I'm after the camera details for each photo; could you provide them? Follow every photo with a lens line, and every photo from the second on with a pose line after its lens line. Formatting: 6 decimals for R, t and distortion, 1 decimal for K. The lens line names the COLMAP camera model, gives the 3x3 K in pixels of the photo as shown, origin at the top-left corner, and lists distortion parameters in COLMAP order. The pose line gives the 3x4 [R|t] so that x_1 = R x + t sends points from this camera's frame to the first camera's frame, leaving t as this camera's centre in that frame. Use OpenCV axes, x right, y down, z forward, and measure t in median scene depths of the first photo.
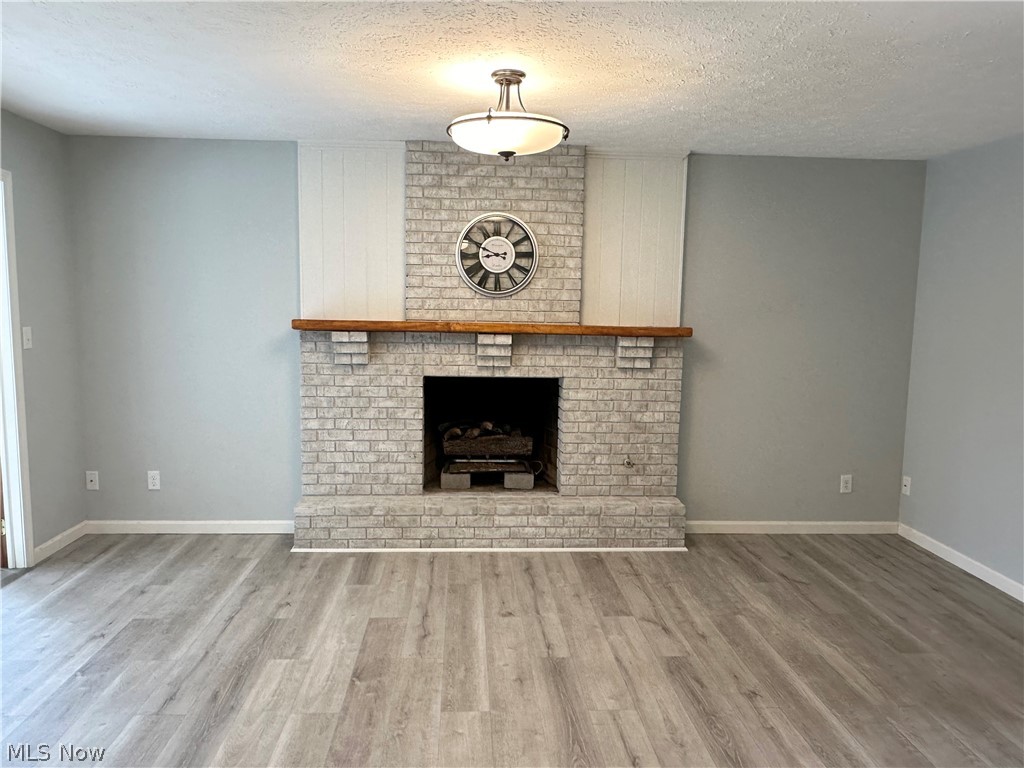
lens RADIAL K [[712.0, 0, 512.0], [0, 712.0, 384.0], [0, 0, 1]] dist [-0.004096, 0.000467]
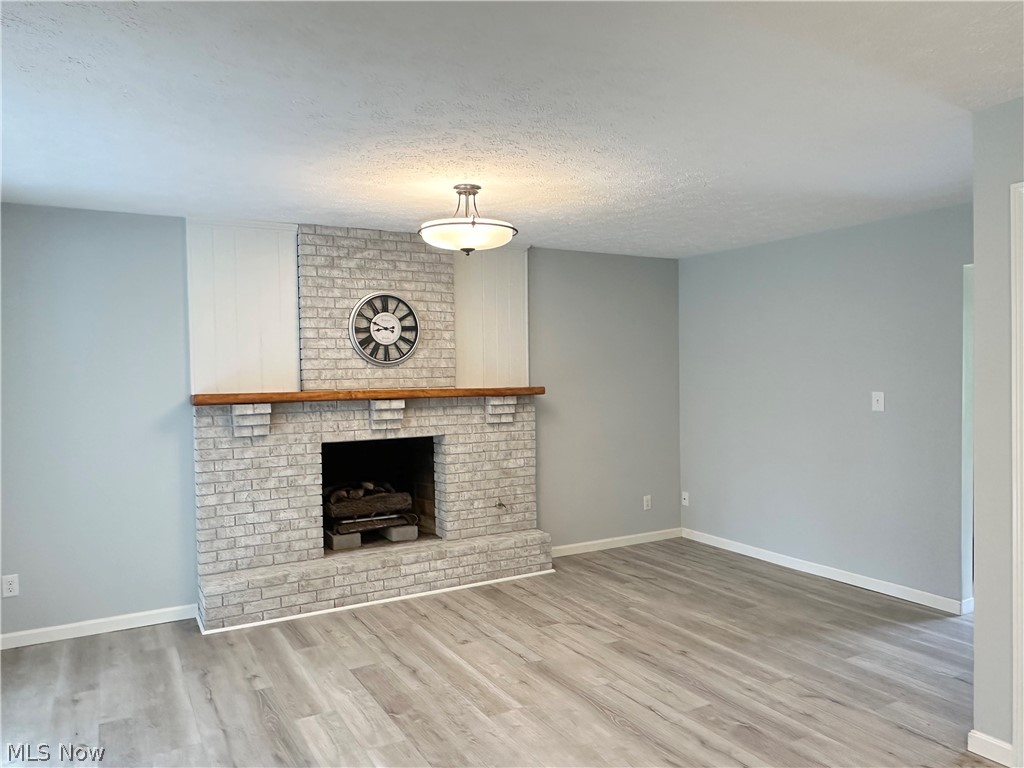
lens RADIAL K [[712.0, 0, 512.0], [0, 712.0, 384.0], [0, 0, 1]] dist [-0.004096, 0.000467]
pose [[0.896378, -0.038872, 0.441583, -0.339086], [0.079180, 0.994168, -0.073214, 0.001864], [-0.436162, 0.100592, 0.894228, -0.074632]]
